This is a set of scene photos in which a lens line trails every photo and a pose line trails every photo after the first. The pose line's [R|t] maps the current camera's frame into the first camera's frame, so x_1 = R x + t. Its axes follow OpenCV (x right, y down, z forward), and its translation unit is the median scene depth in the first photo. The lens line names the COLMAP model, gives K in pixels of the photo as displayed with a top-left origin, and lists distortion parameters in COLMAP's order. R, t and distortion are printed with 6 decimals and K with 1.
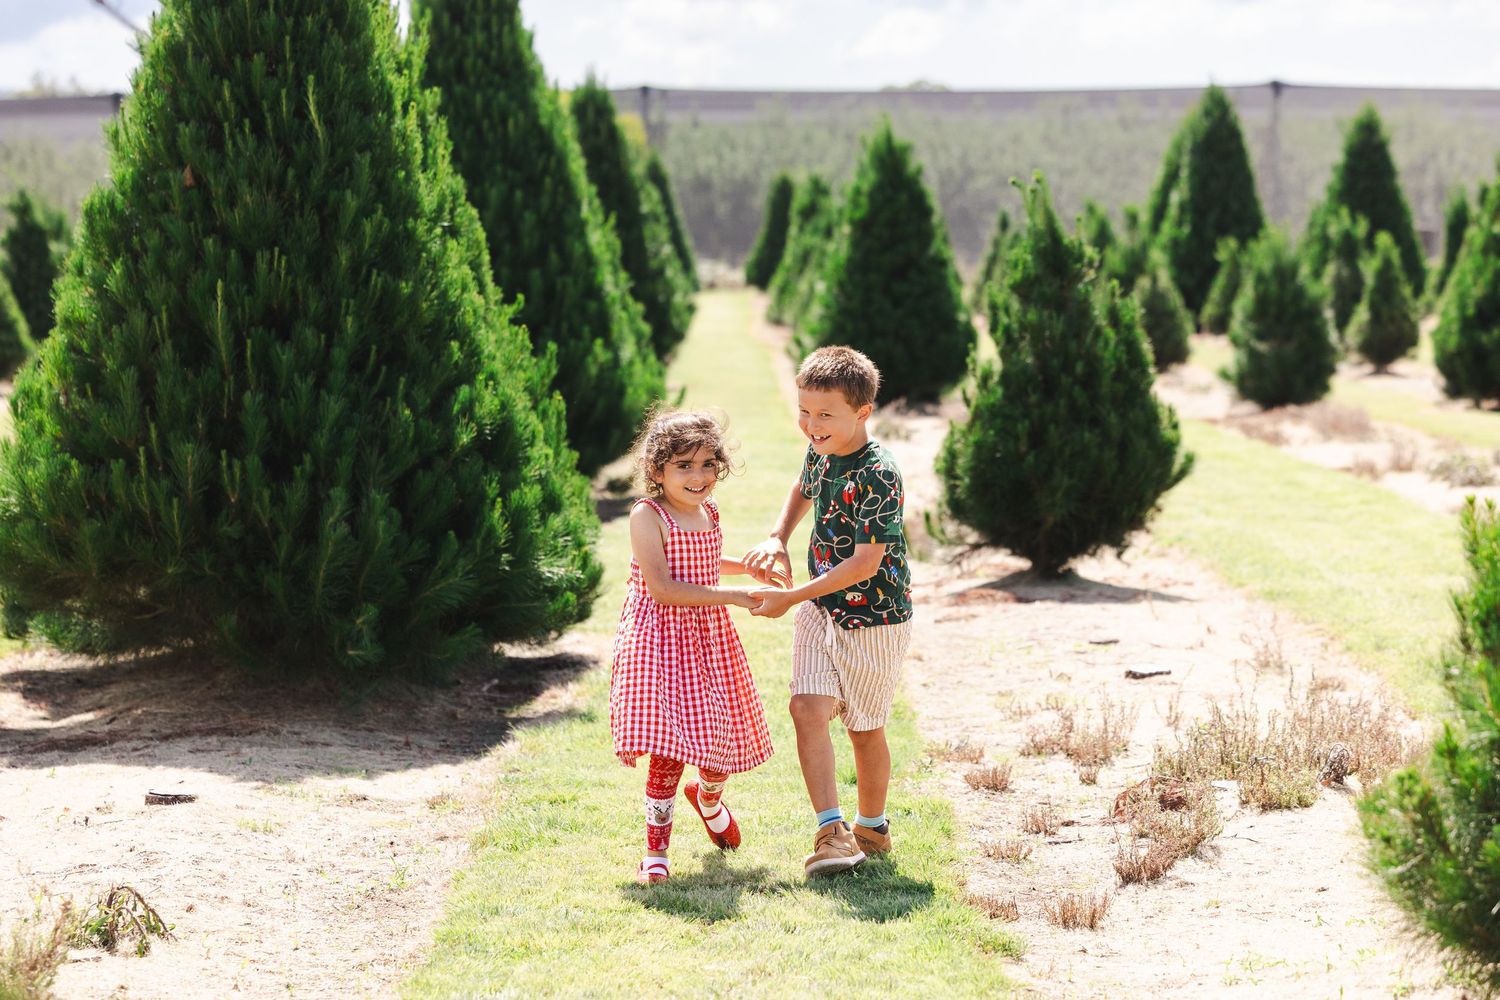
lens RADIAL K [[4818.4, 0, 749.8], [0, 4818.4, 500.6], [0, 0, 1]] dist [-1.401780, 0.000000]
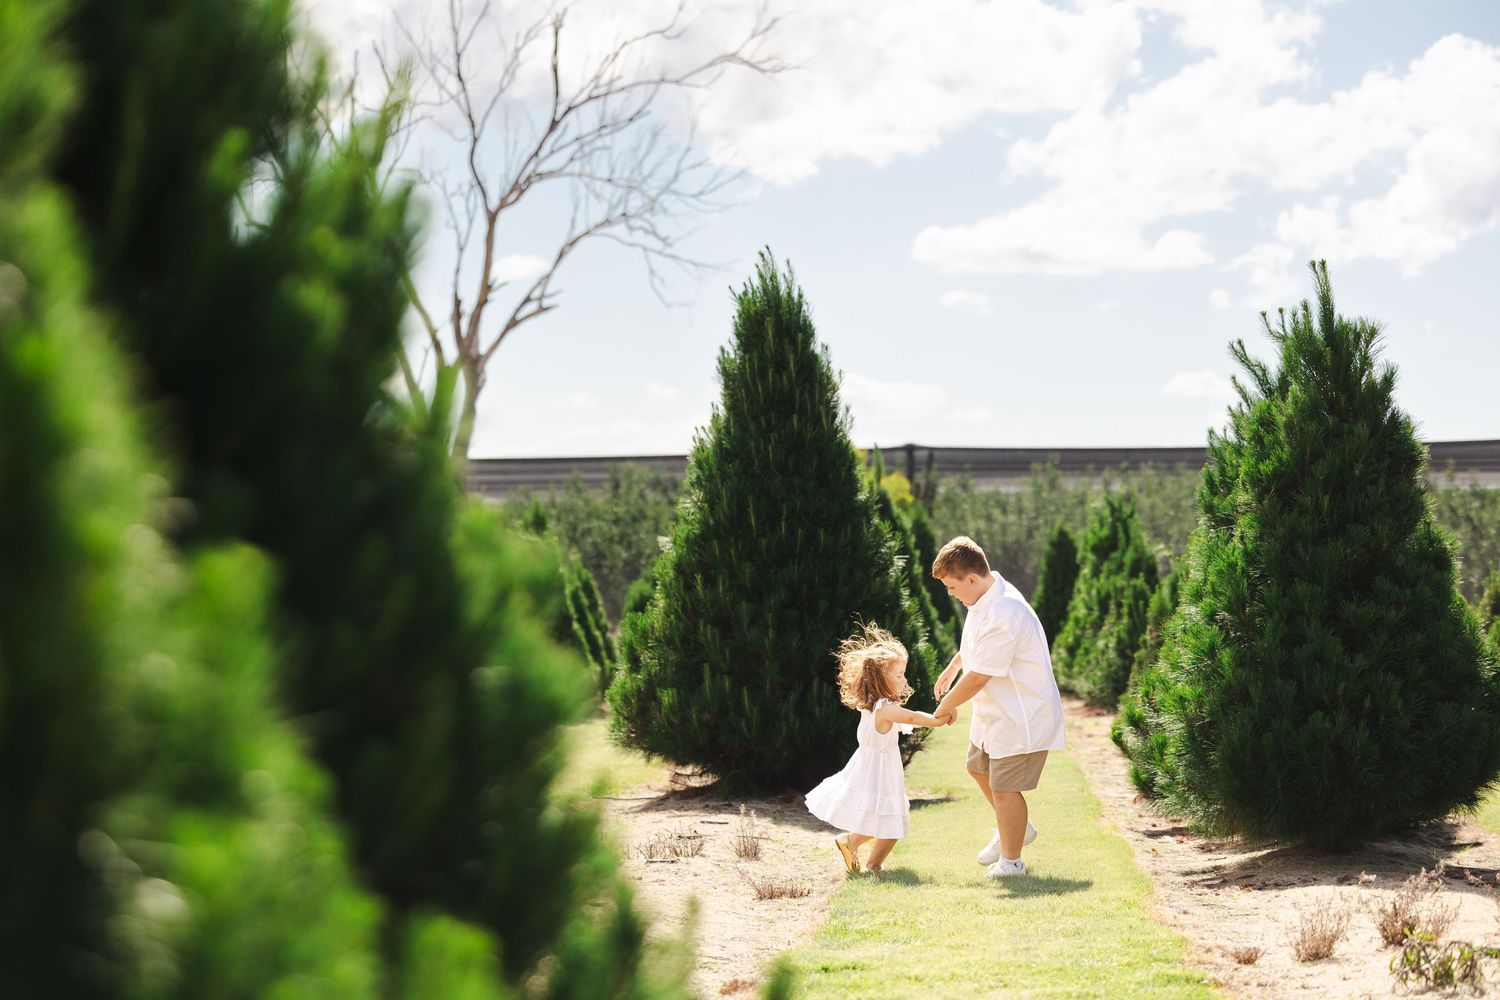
lens RADIAL K [[4197.1, 0, 752.1], [0, 4197.1, 508.2], [0, 0, 1]] dist [0.350986, 0.000000]
pose [[0.997969, 0.010996, -0.062751, -0.002218], [-0.016144, 0.996491, -0.082133, -0.012696], [0.061627, 0.082979, 0.994644, 0.388176]]
